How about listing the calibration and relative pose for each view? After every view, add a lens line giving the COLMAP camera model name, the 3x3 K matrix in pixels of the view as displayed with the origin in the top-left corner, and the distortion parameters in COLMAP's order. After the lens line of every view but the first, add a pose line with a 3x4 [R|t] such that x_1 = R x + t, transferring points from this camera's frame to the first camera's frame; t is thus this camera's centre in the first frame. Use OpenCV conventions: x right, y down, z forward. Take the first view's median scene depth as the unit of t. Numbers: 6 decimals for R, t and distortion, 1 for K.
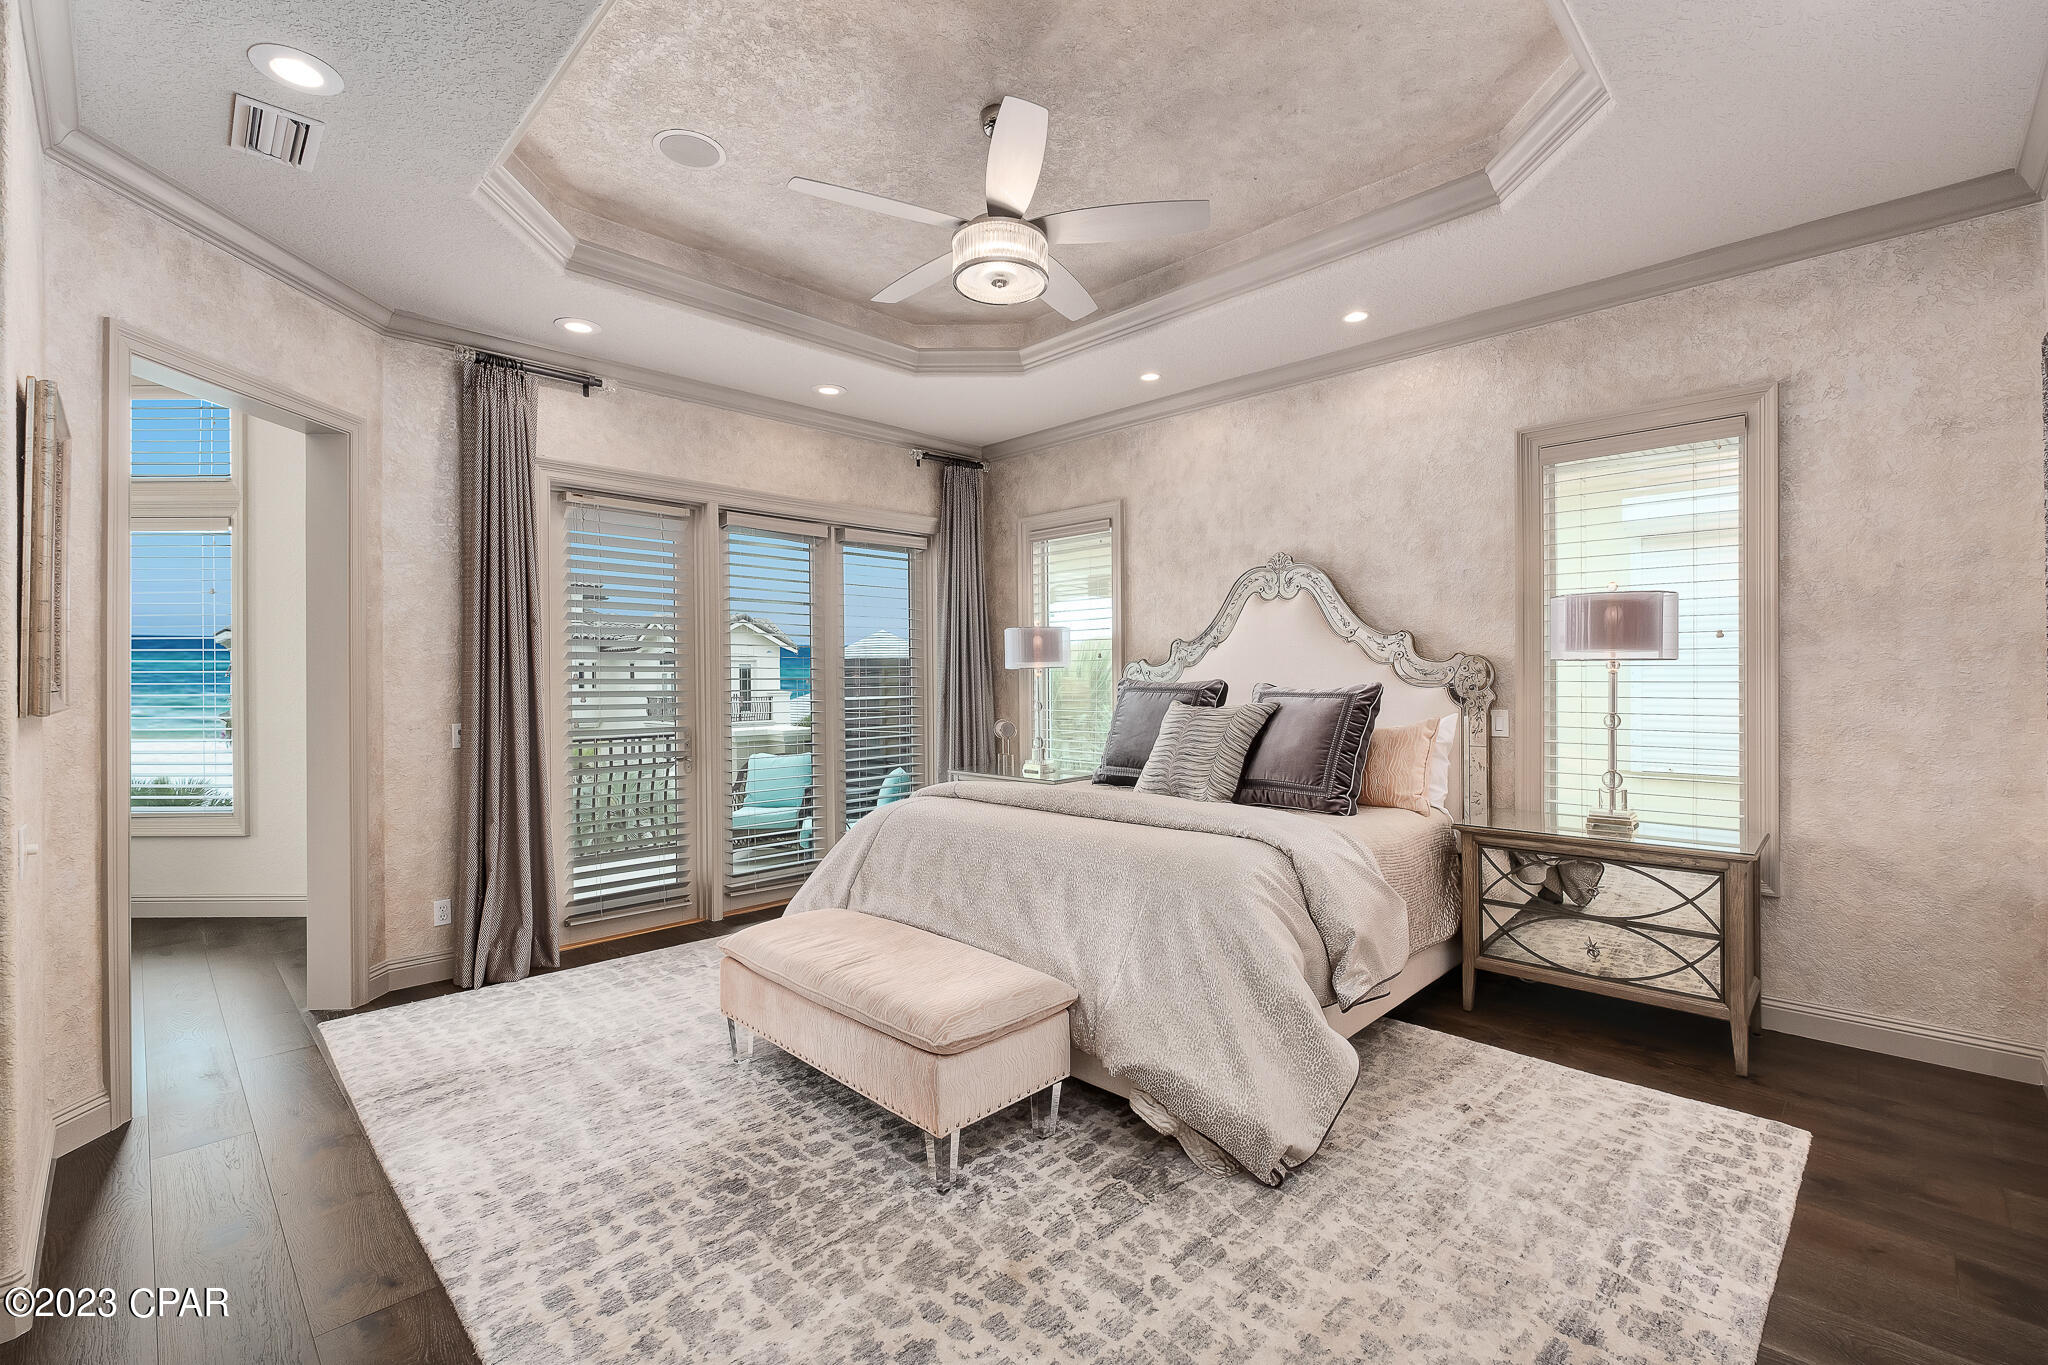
lens RADIAL K [[894.4, 0, 1031.6], [0, 894.4, 681.9], [0, 0, 1]] dist [0.003065, -0.000976]
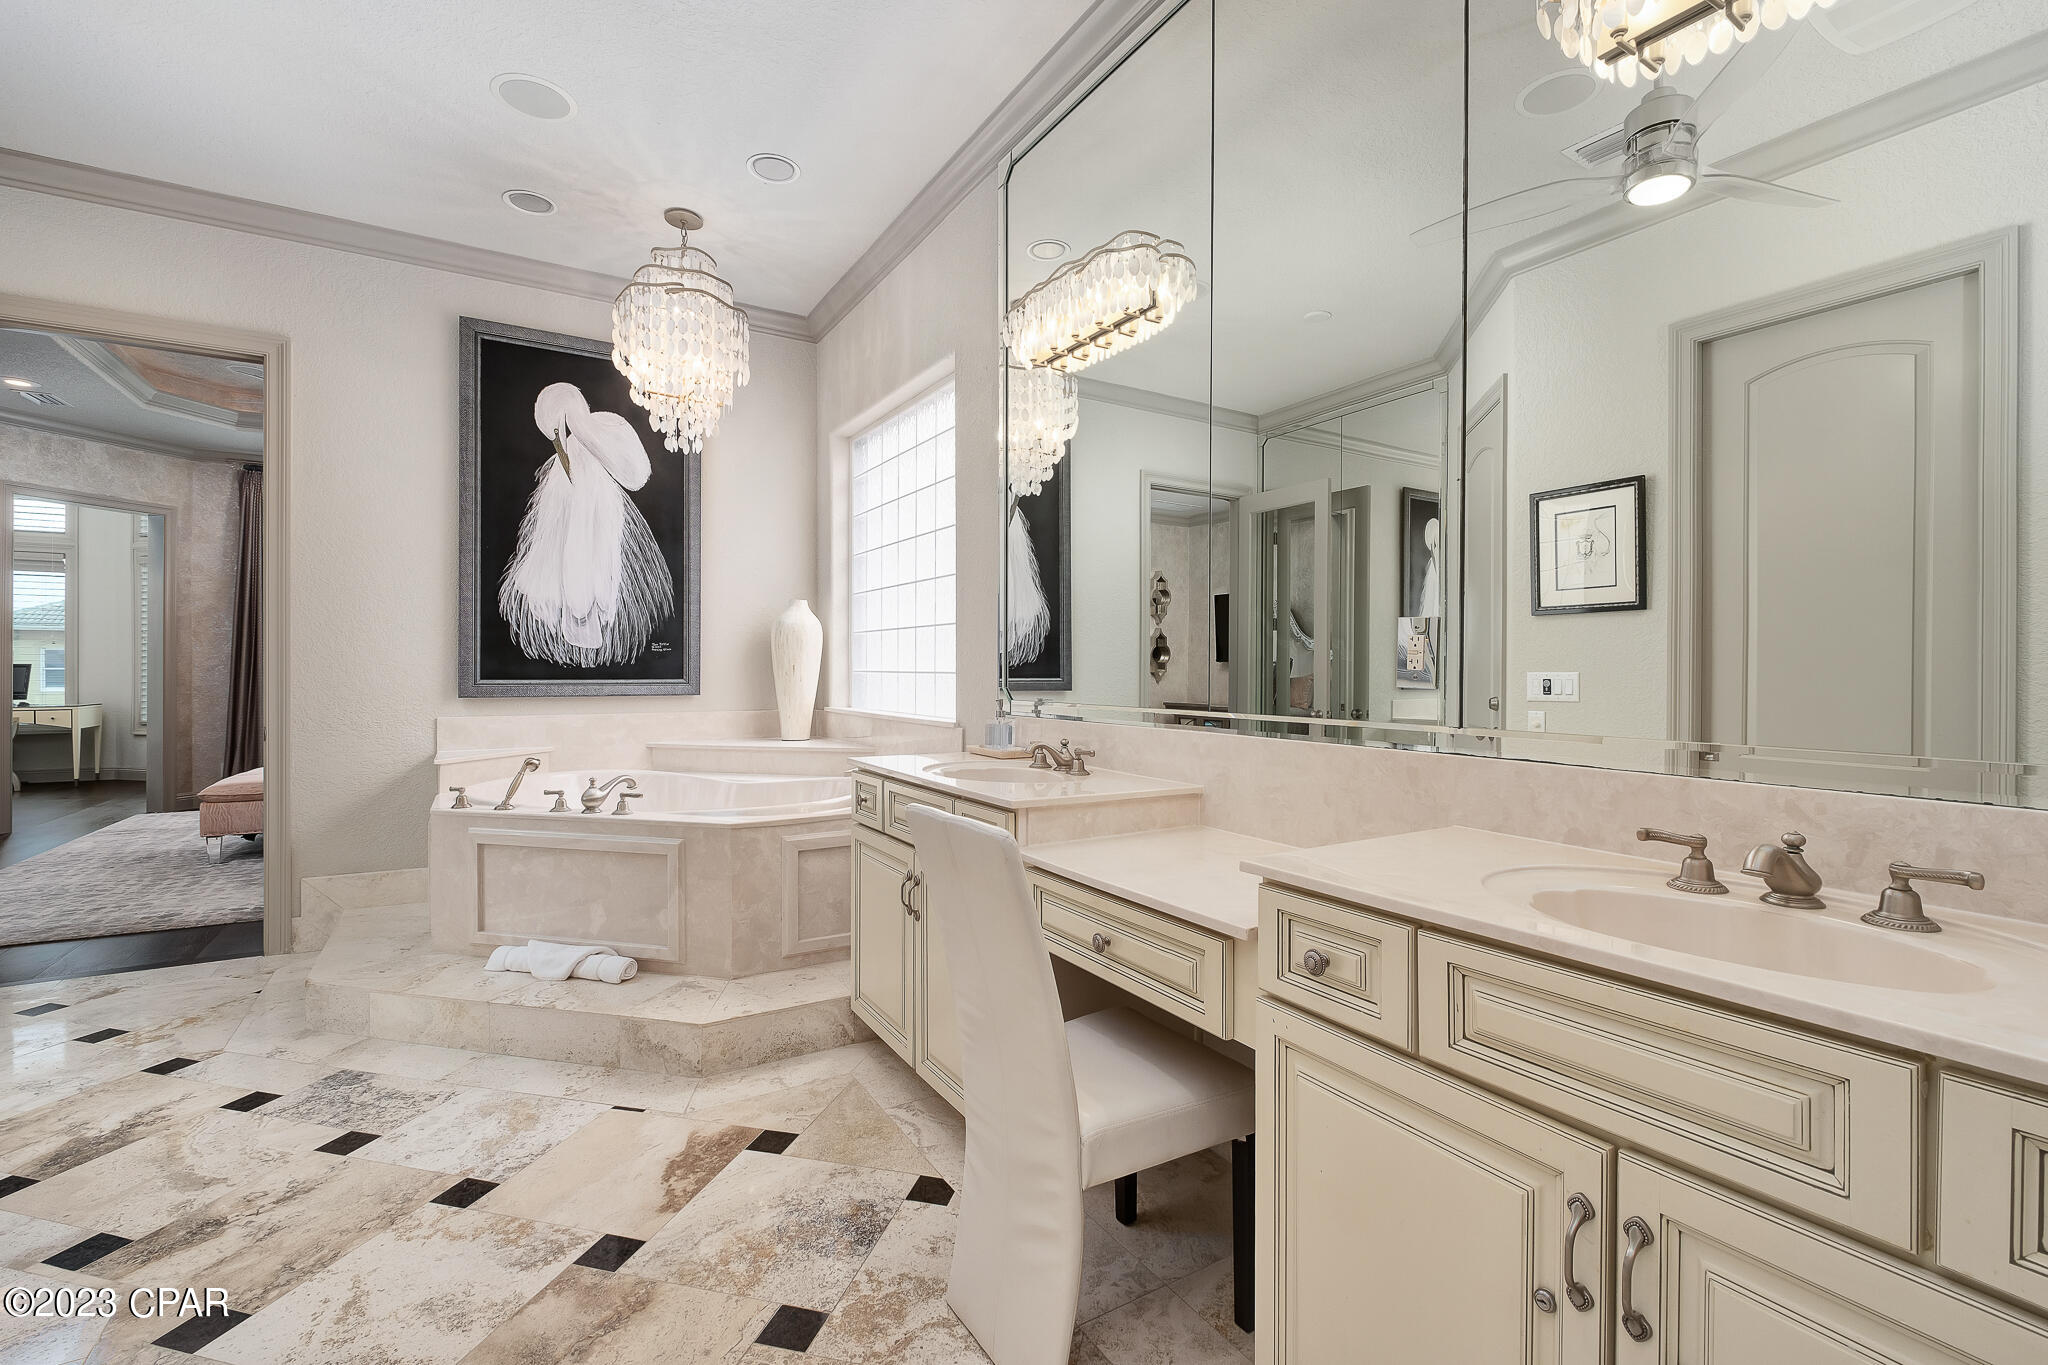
lens RADIAL K [[894.4, 0, 1017.3], [0, 894.4, 672.5], [0, 0, 1]] dist [0.003065, -0.000976]
pose [[0.972732, 0.013673, -0.231530, 1.354635], [-0.012760, 0.999904, 0.005441, 0.025560], [0.231582, -0.002338, 0.972813, -0.416528]]
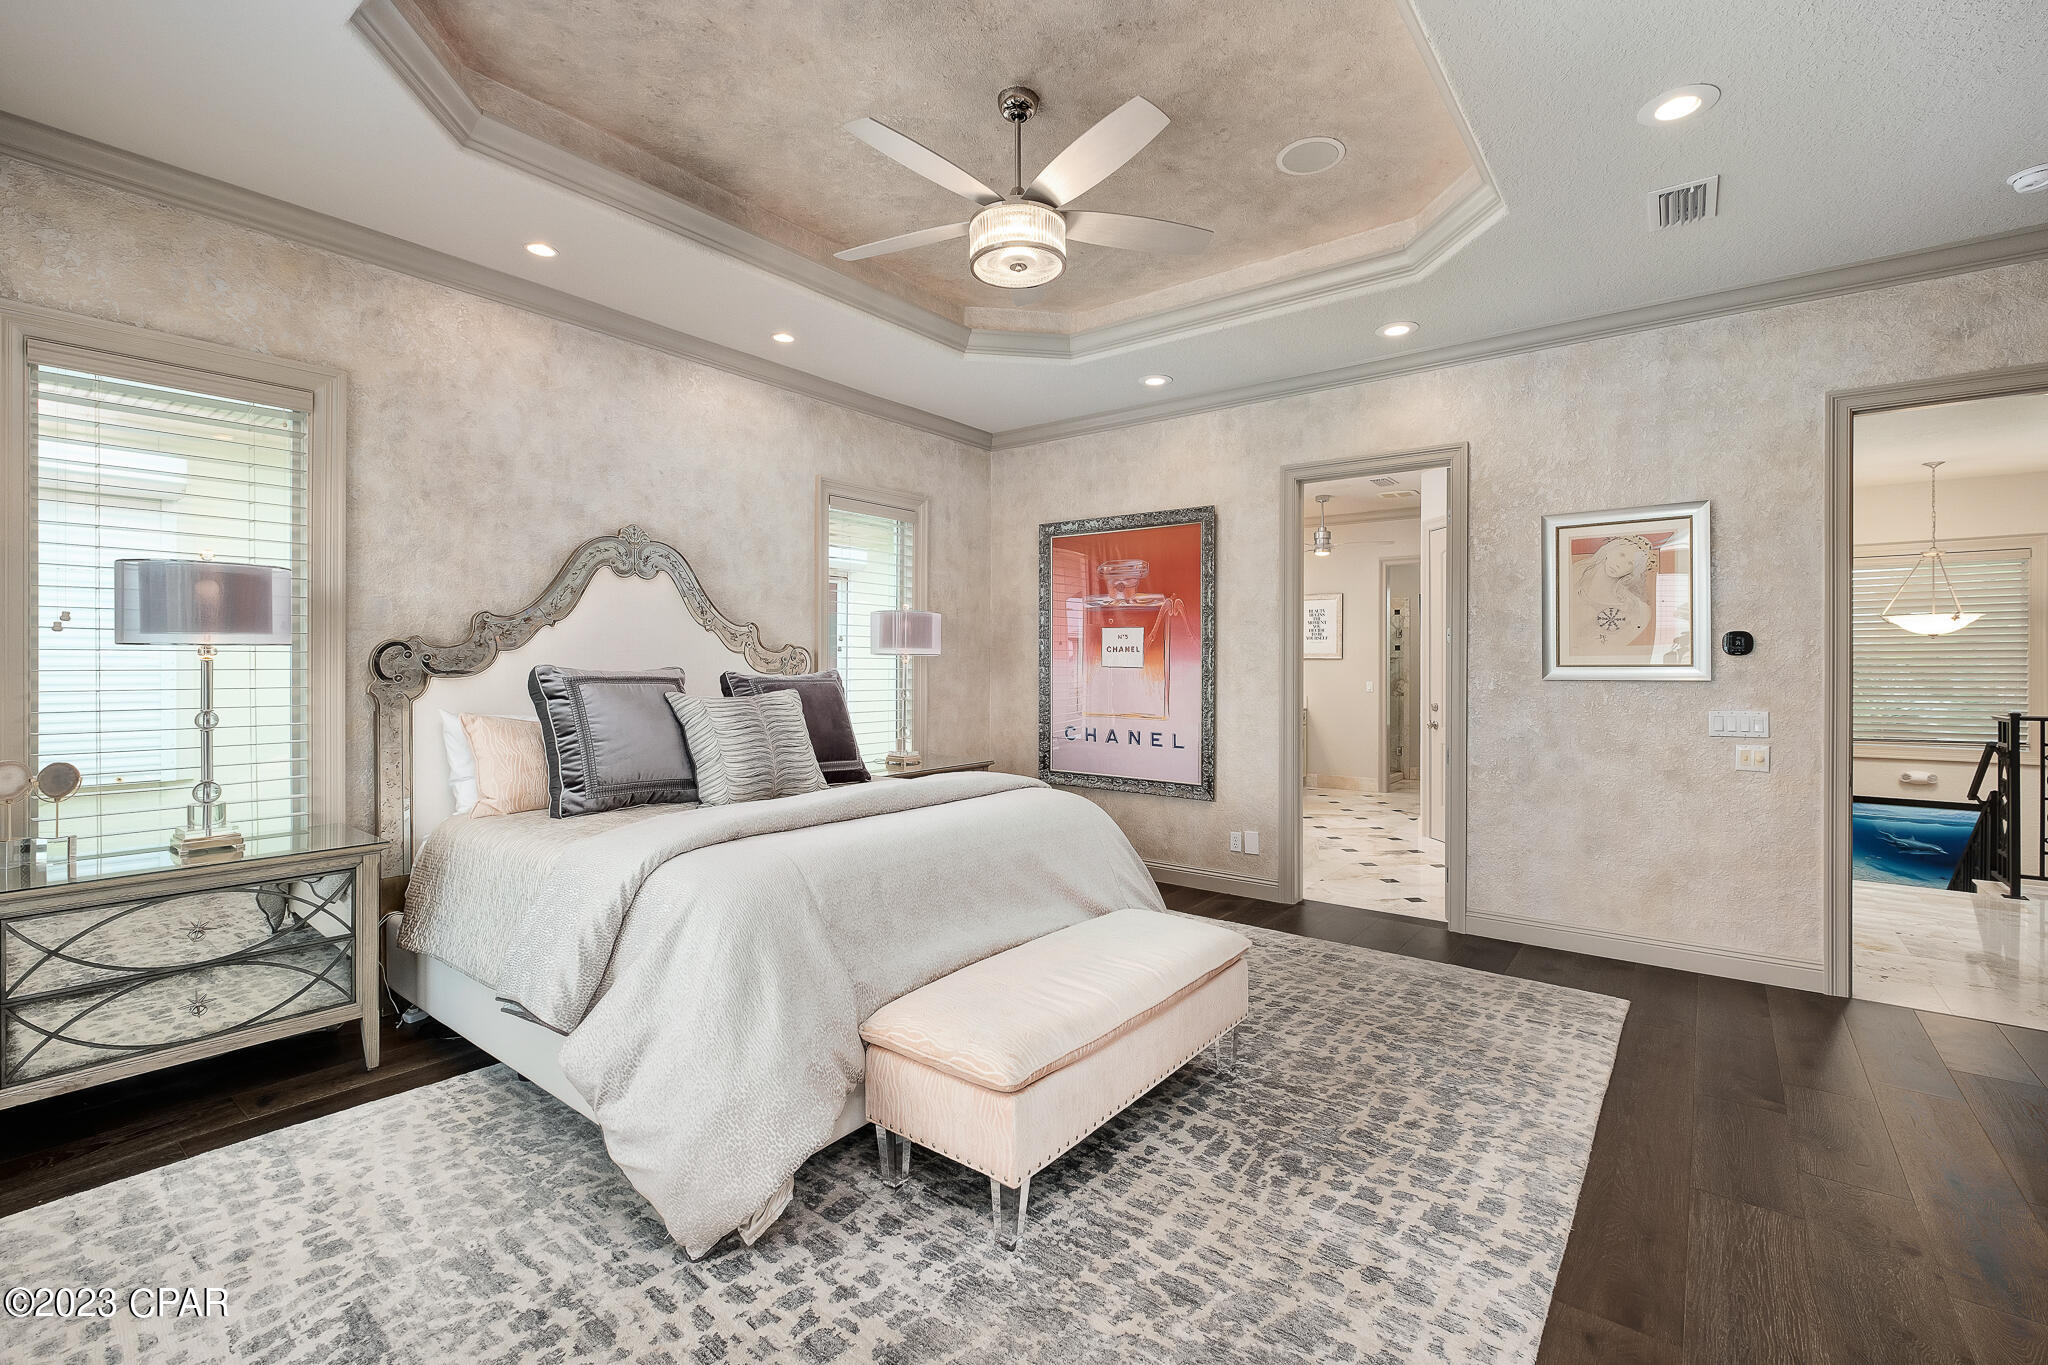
lens RADIAL K [[894.4, 0, 1029.5], [0, 894.4, 675.2], [0, 0, 1]] dist [0.003065, -0.000976]
pose [[-0.131865, -0.008149, 0.991234, -0.753815], [0.002284, 0.999961, 0.008524, -0.001547], [-0.991265, 0.003388, -0.131841, 0.827599]]
